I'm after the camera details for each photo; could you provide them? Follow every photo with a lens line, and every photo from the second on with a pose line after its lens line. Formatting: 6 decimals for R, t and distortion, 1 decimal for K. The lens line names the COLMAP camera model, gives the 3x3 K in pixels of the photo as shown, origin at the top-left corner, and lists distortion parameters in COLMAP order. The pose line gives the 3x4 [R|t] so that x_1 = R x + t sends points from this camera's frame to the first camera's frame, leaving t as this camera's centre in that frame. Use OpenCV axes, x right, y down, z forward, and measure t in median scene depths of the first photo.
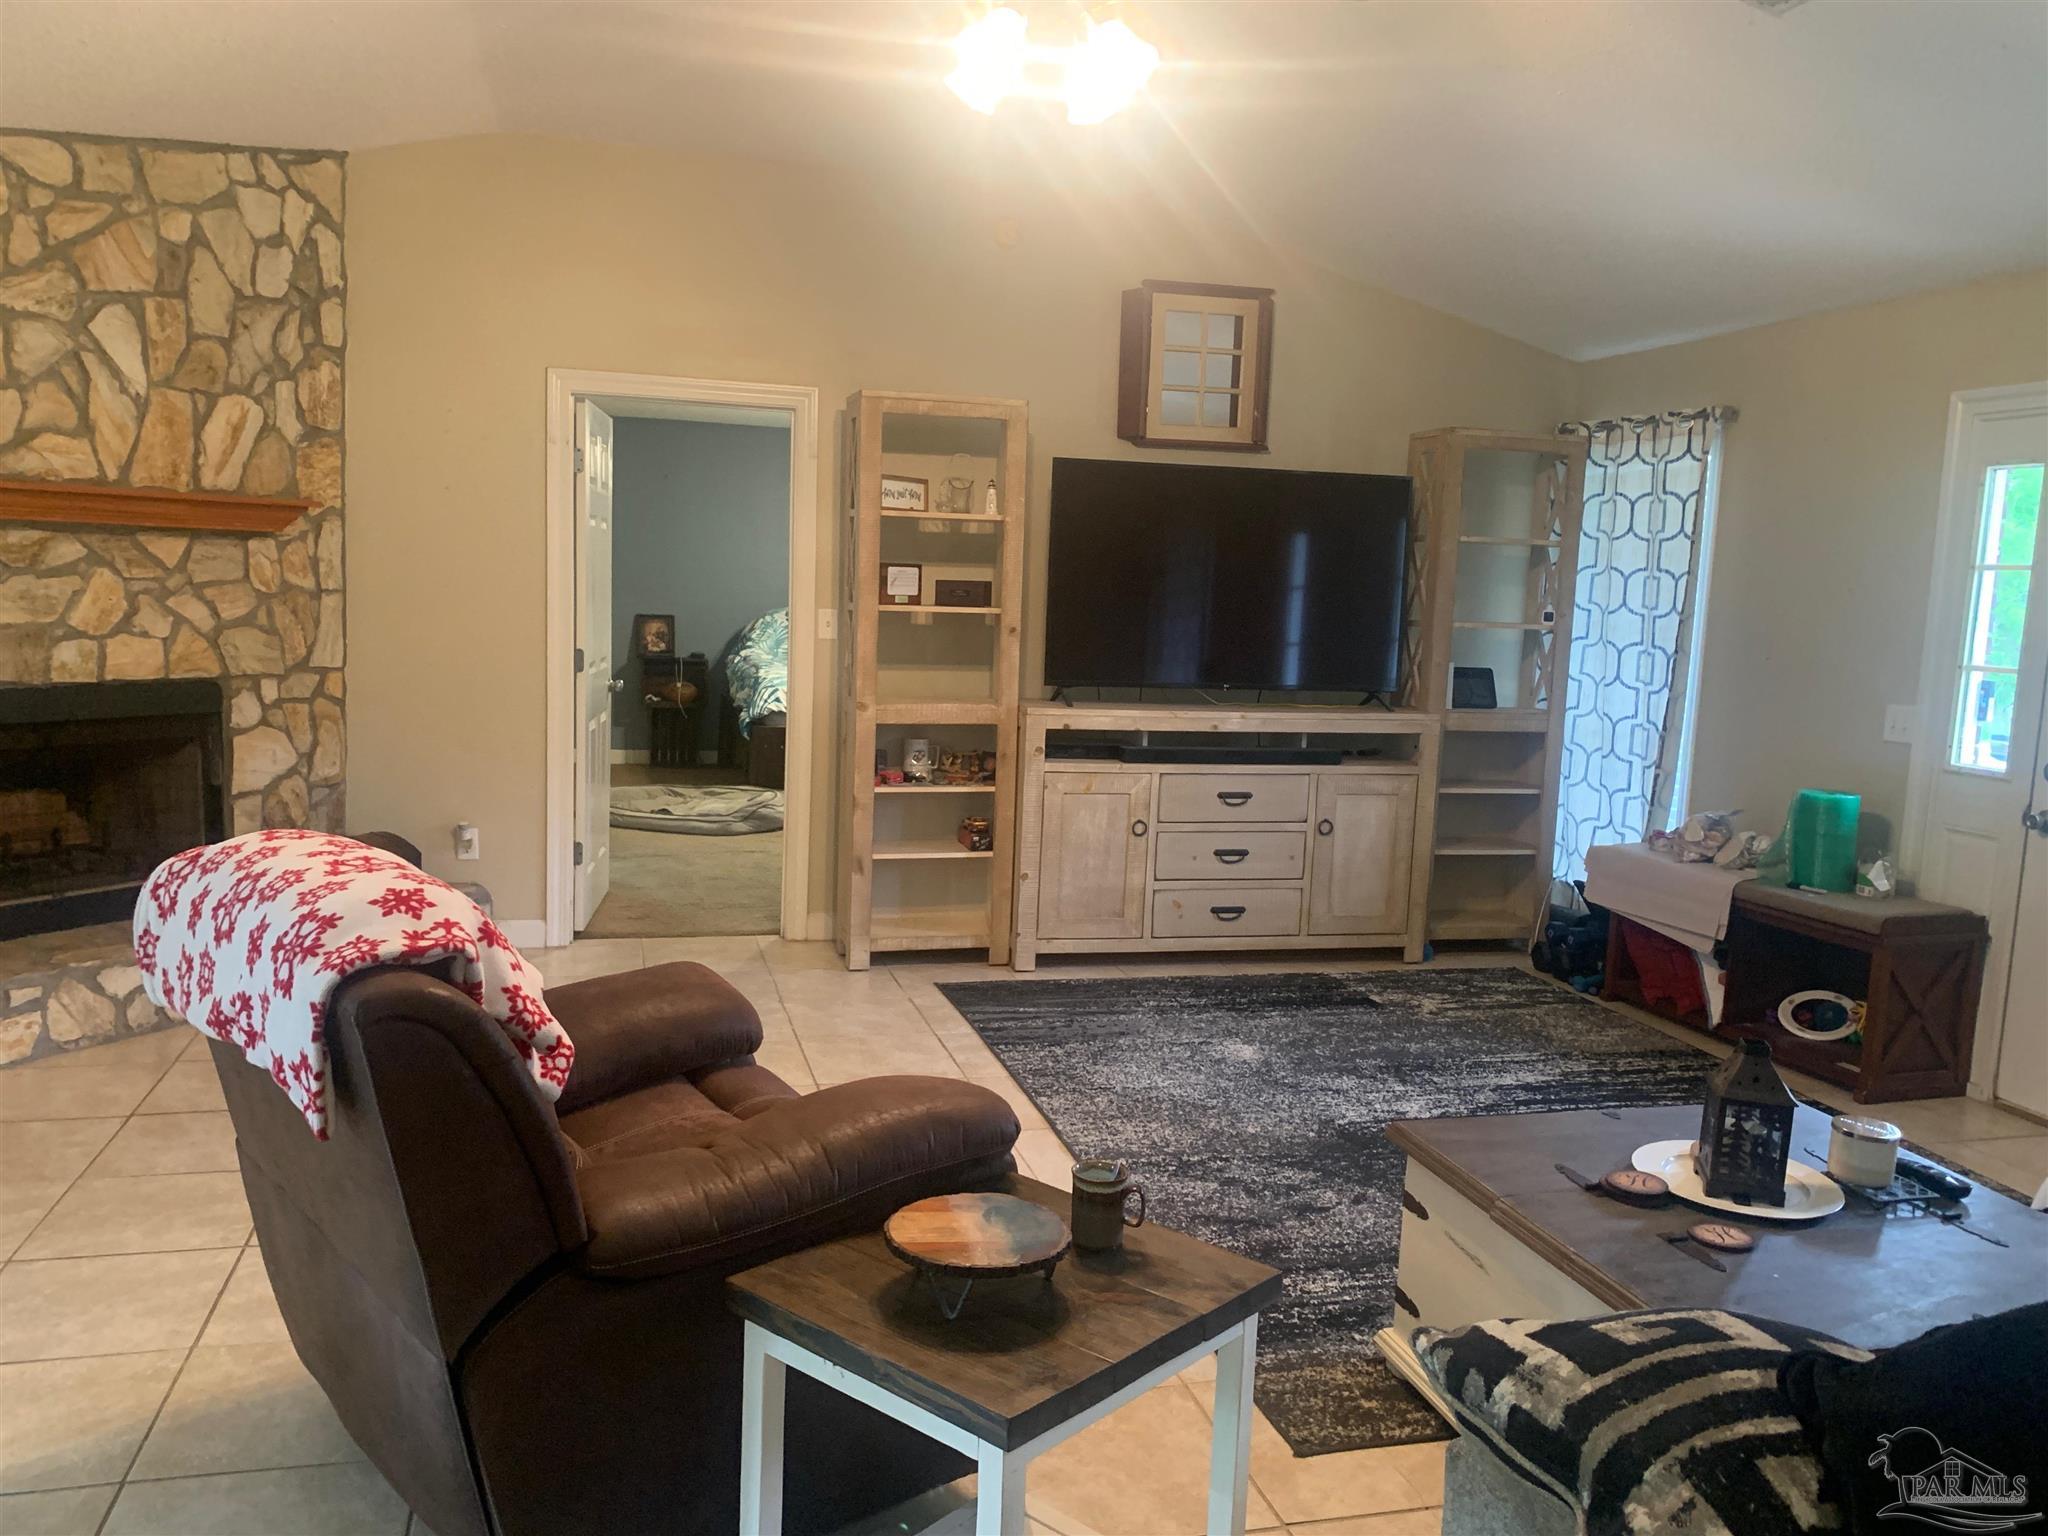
lens RADIAL K [[1549.3, 0, 989.1], [0, 1549.3, 774.3], [0, 0, 1]] dist [0.032647, -0.031758]
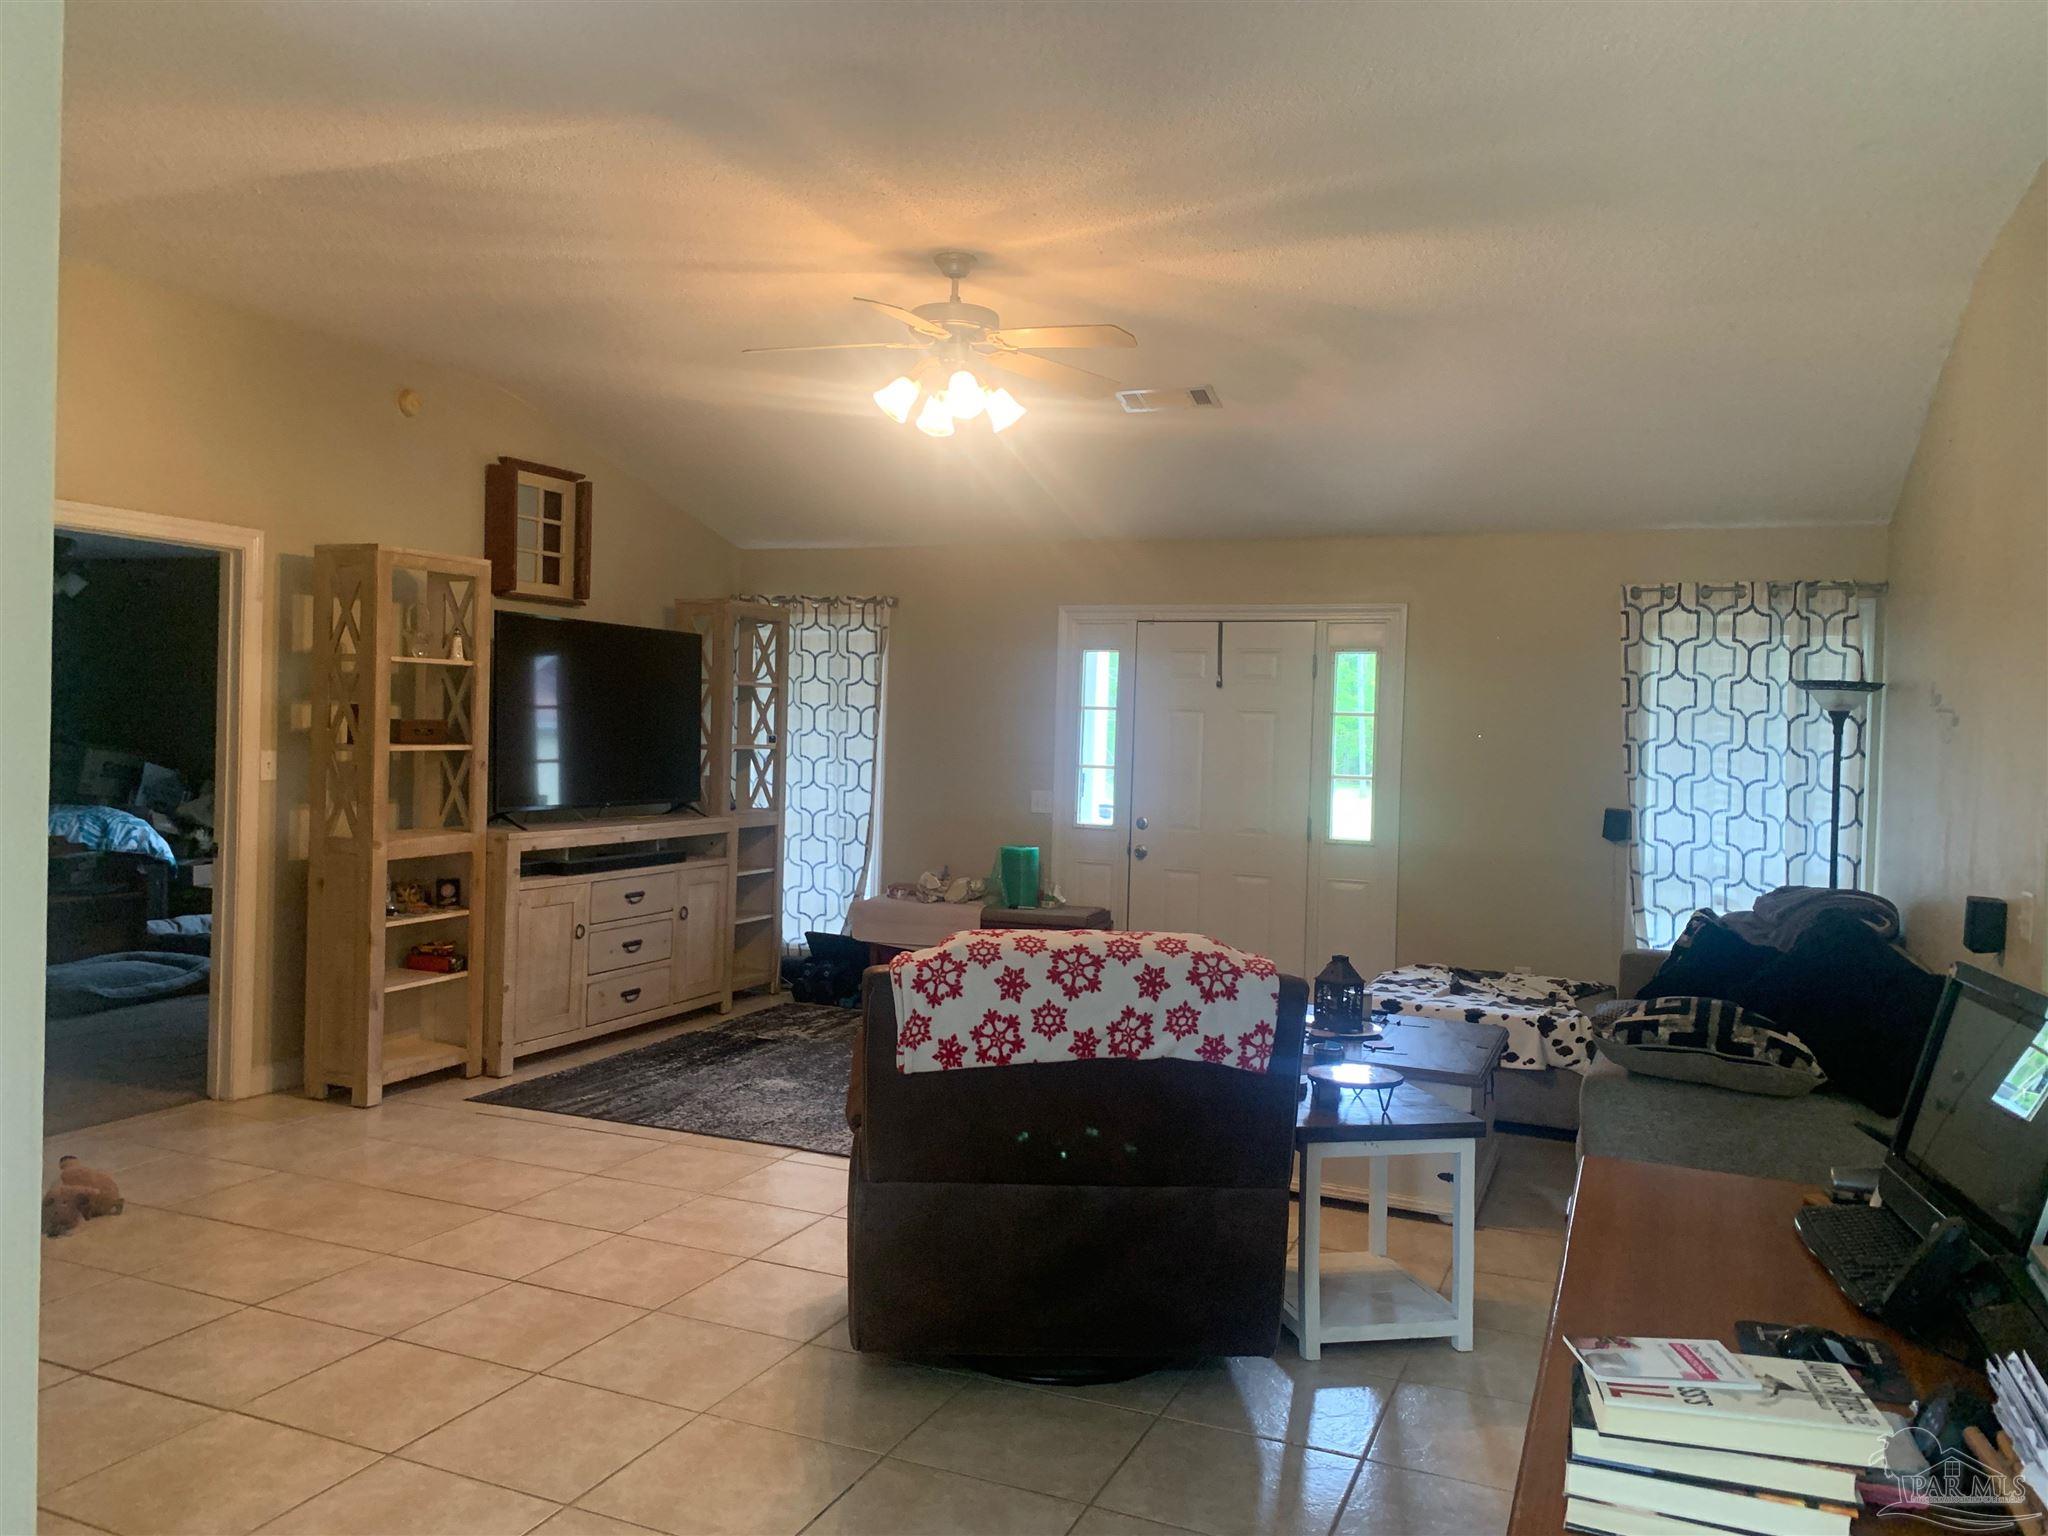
lens RADIAL K [[1549.3, 0, 1024.9], [0, 1549.3, 756.4], [0, 0, 1]] dist [0.032647, -0.031758]
pose [[0.595162, -0.035596, 0.802817, -0.626967], [0.095999, 0.995014, -0.027051, -0.031739], [-0.797851, 0.093169, 0.595612, 0.033051]]
